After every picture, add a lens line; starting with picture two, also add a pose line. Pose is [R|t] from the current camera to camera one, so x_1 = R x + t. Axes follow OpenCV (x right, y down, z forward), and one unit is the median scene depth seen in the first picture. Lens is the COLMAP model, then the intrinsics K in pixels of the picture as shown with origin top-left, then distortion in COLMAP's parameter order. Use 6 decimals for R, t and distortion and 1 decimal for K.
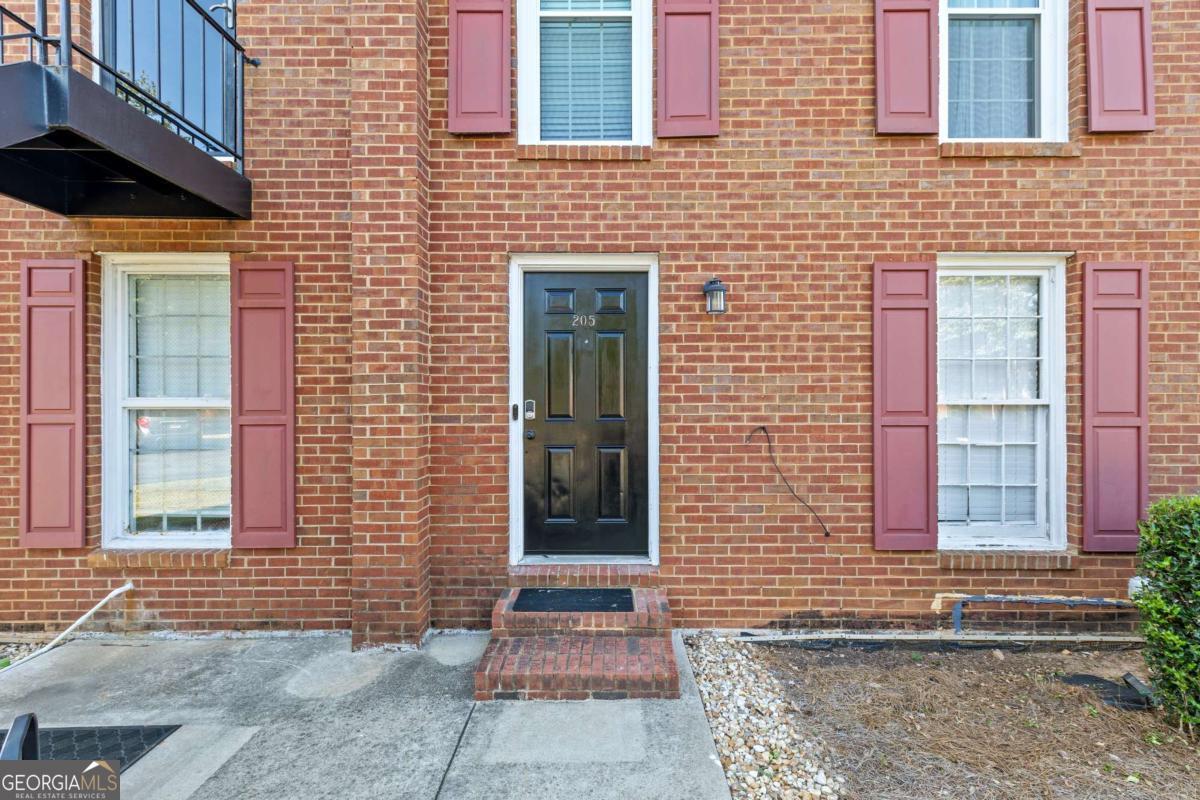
lens RADIAL K [[536.3, 0, 597.2], [0, 536.3, 403.6], [0, 0, 1]] dist [0.008639, 0.003415]
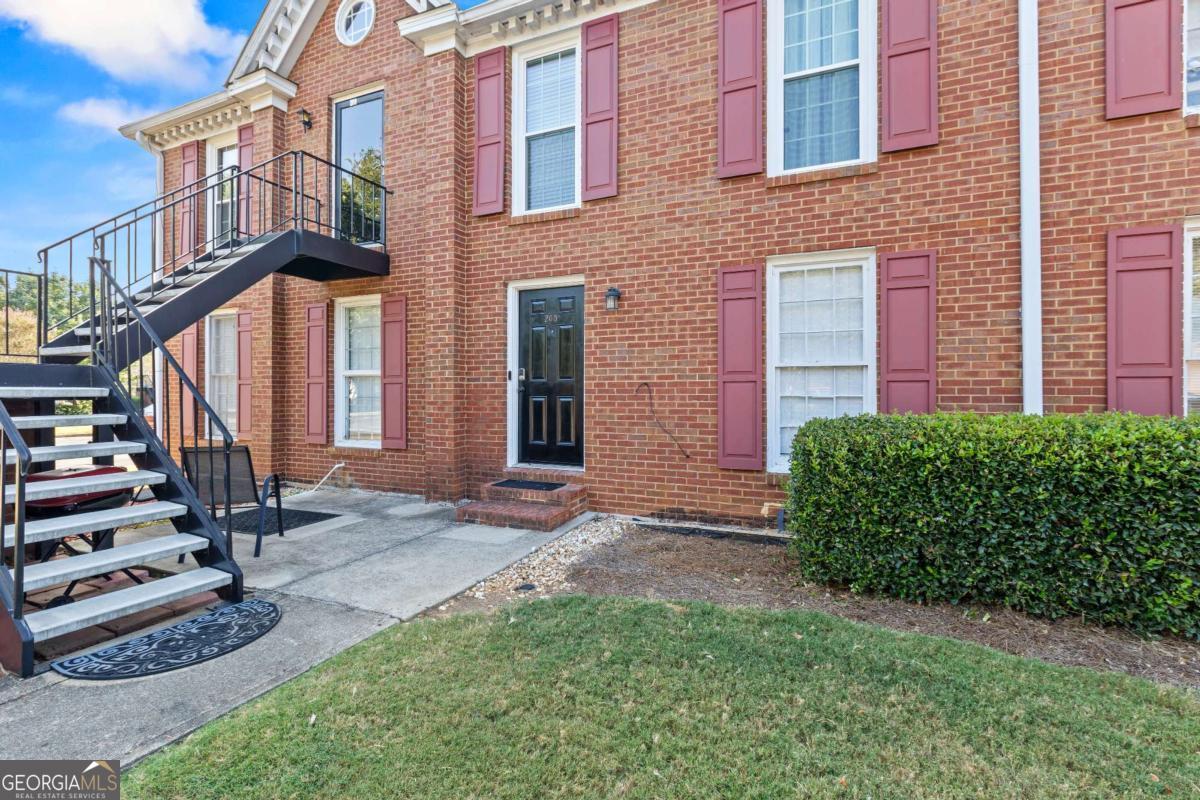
lens RADIAL K [[536.3, 0, 607.4], [0, 536.3, 393.1], [0, 0, 1]] dist [0.008639, 0.003415]
pose [[0.918721, 0.001794, -0.394904, 0.804898], [-0.002942, 0.999993, -0.002301, 0.075385], [0.394897, 0.003276, 0.918719, -0.429877]]
